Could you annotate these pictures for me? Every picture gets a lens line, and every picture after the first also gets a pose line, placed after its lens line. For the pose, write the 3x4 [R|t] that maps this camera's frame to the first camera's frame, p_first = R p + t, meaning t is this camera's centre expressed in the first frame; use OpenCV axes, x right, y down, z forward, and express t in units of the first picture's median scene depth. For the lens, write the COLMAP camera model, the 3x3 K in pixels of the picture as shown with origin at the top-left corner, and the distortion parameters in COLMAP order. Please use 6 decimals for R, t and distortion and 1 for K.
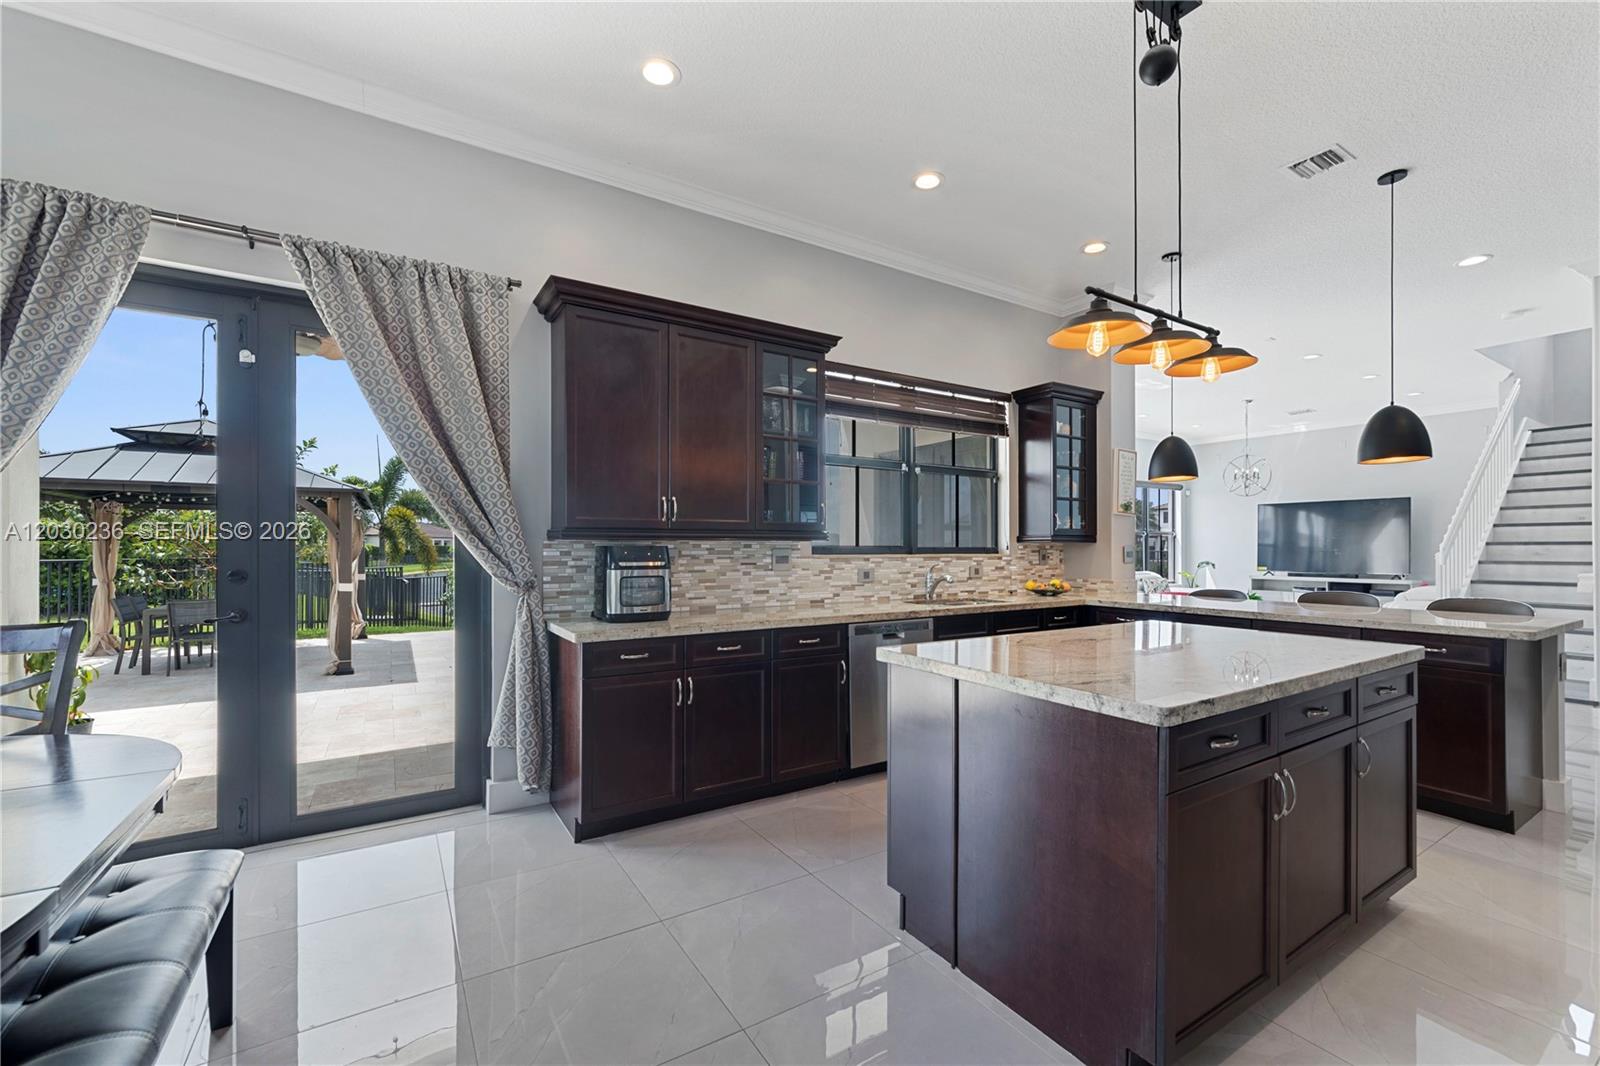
lens RADIAL K [[654.3, 0, 800.0], [0, 654.3, 533.0], [0, 0, 1]] dist [-0.001231, 0.000076]
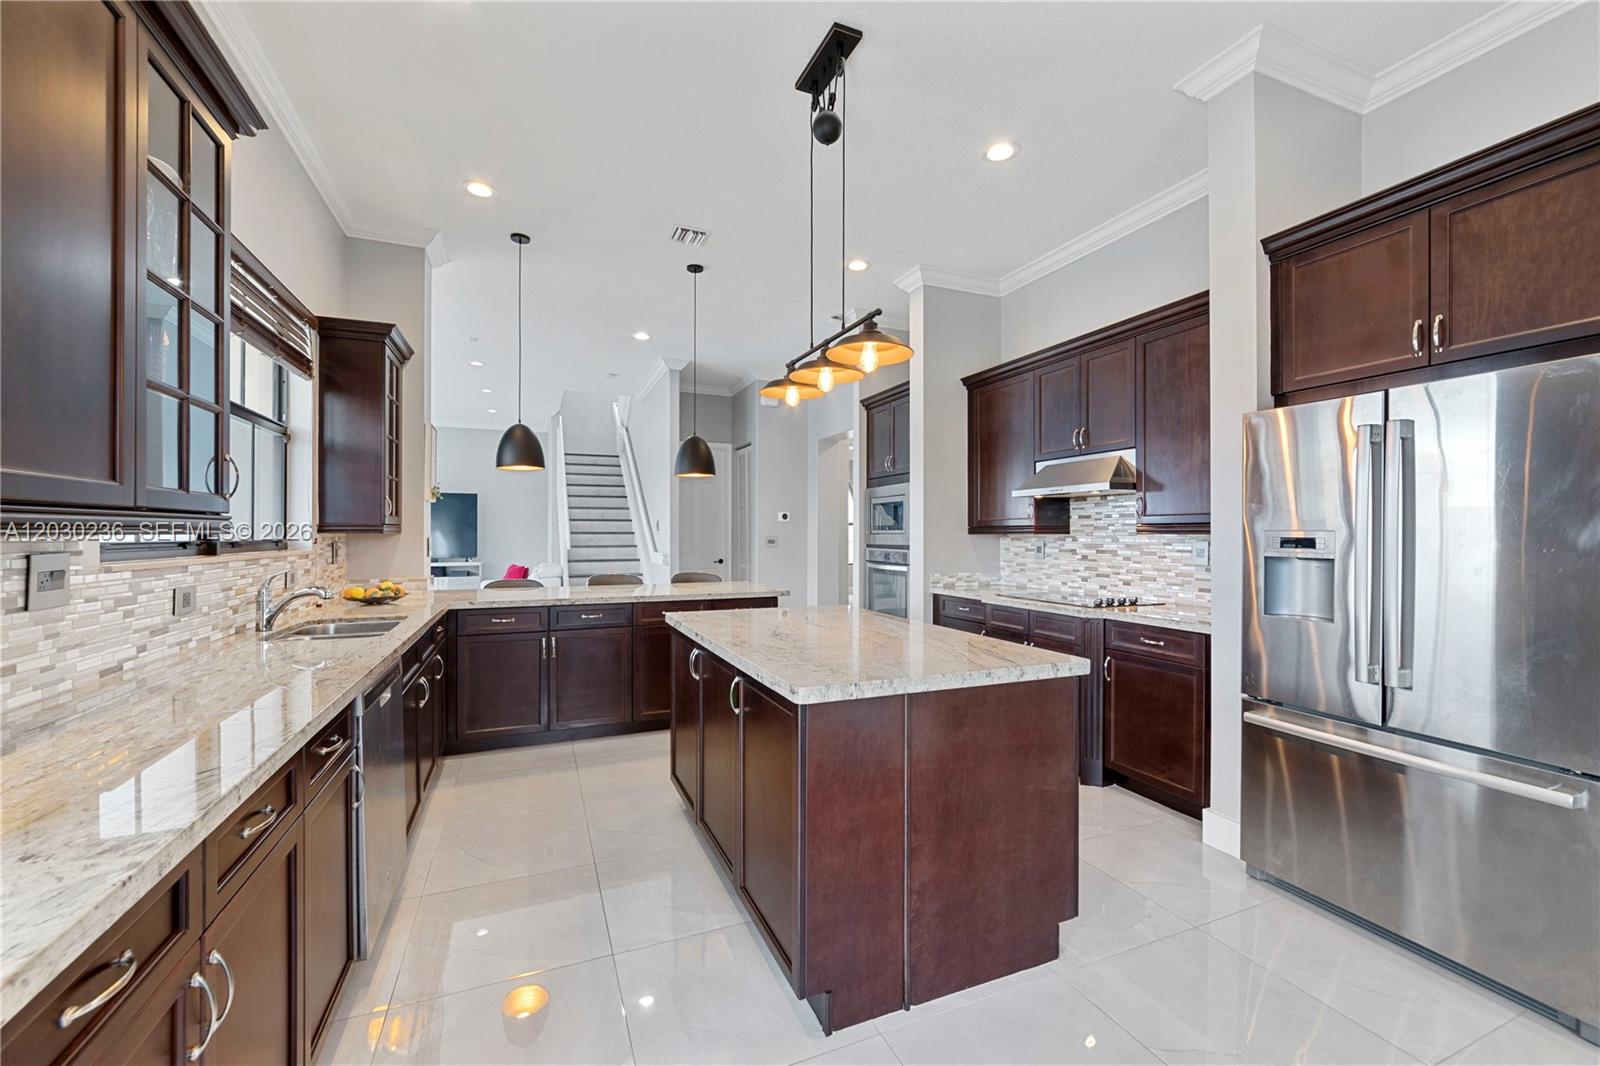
lens RADIAL K [[654.3, 0, 800.0], [0, 654.3, 533.0], [0, 0, 1]] dist [-0.001231, 0.000076]
pose [[0.168470, 0.000231, 0.985707, -0.346854], [-0.024685, 0.999687, 0.003985, -0.000793], [-0.985398, -0.025003, 0.168423, 0.500660]]
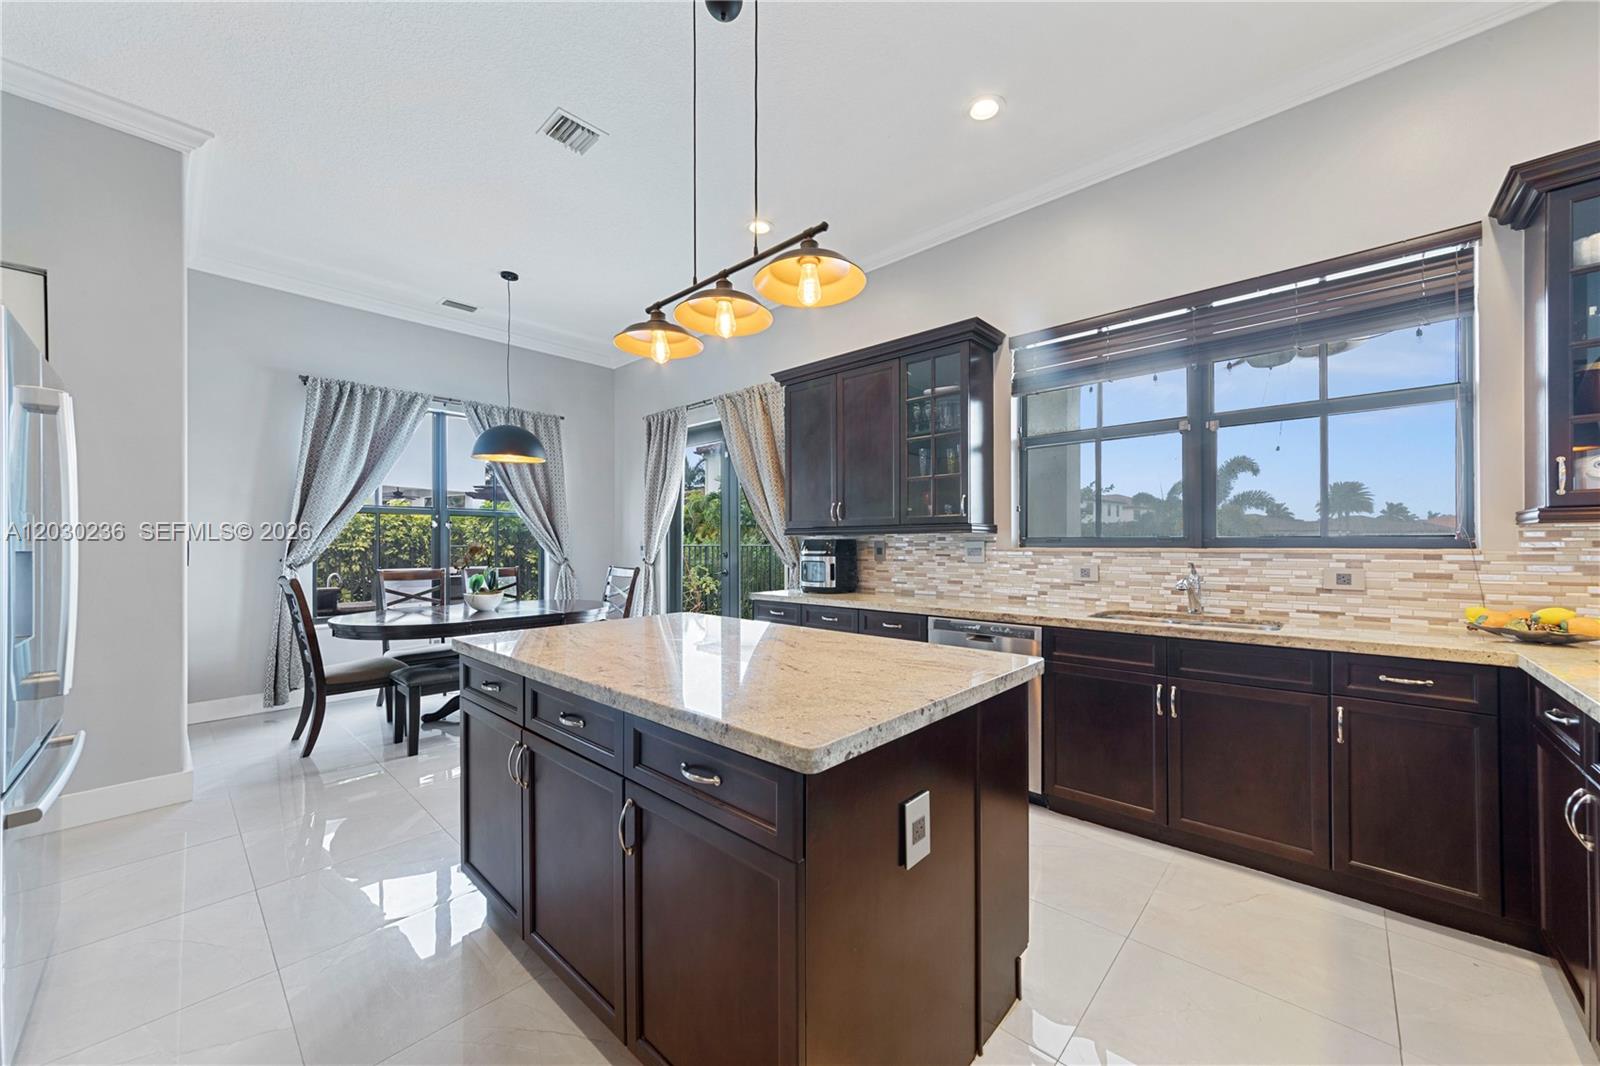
lens RADIAL K [[587.2, 0, 802.7], [0, 587.2, 541.2], [0, 0, 1]] dist [0.011262, 0.000050]
pose [[0.270605, -0.005792, -0.962673, 0.787769], [0.023777, 0.999717, 0.000669, 0.017935], [0.962397, -0.023070, 0.270667, 0.513243]]
